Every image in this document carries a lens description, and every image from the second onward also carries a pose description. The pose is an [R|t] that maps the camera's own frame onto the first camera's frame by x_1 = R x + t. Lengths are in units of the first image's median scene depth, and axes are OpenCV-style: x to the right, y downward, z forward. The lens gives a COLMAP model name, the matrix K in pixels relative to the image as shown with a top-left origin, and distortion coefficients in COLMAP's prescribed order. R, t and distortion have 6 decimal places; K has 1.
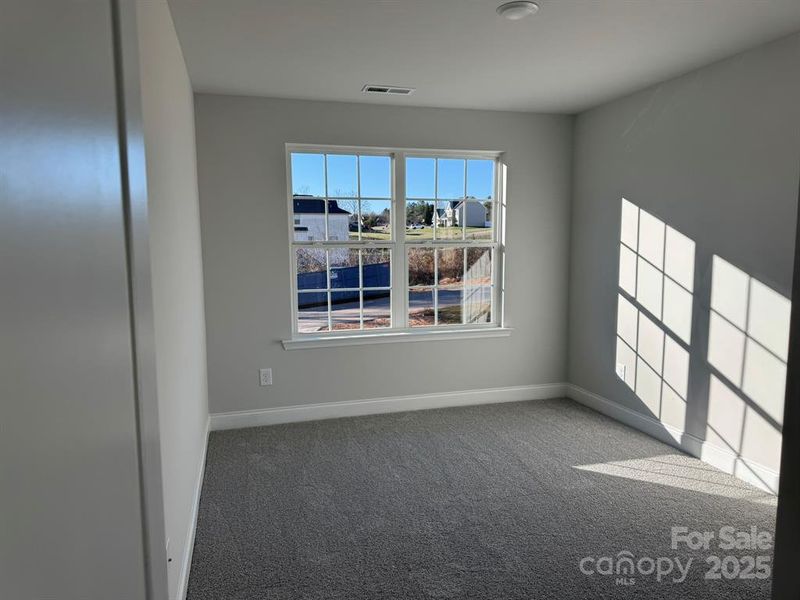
lens RADIAL K [[573.6, 0, 400.1], [0, 573.6, 291.3], [0, 0, 1]] dist [0.092542, -0.037333]
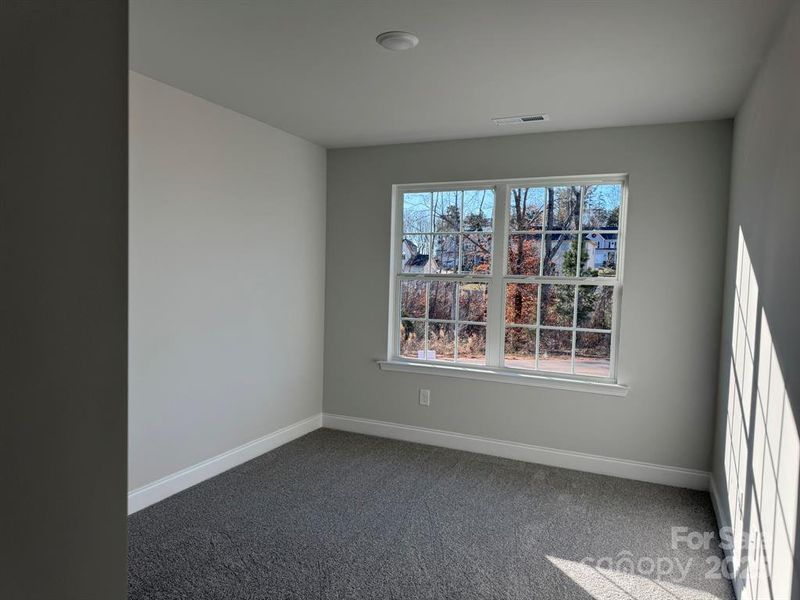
lens RADIAL K [[573.6, 0, 408.7], [0, 573.6, 301.5], [0, 0, 1]] dist [0.092542, -0.037333]
pose [[0.751401, 0.063428, -0.656790, 0.506792], [-0.092756, 0.995639, -0.009966, -0.020150], [0.653294, 0.068409, 0.754007, 0.174610]]
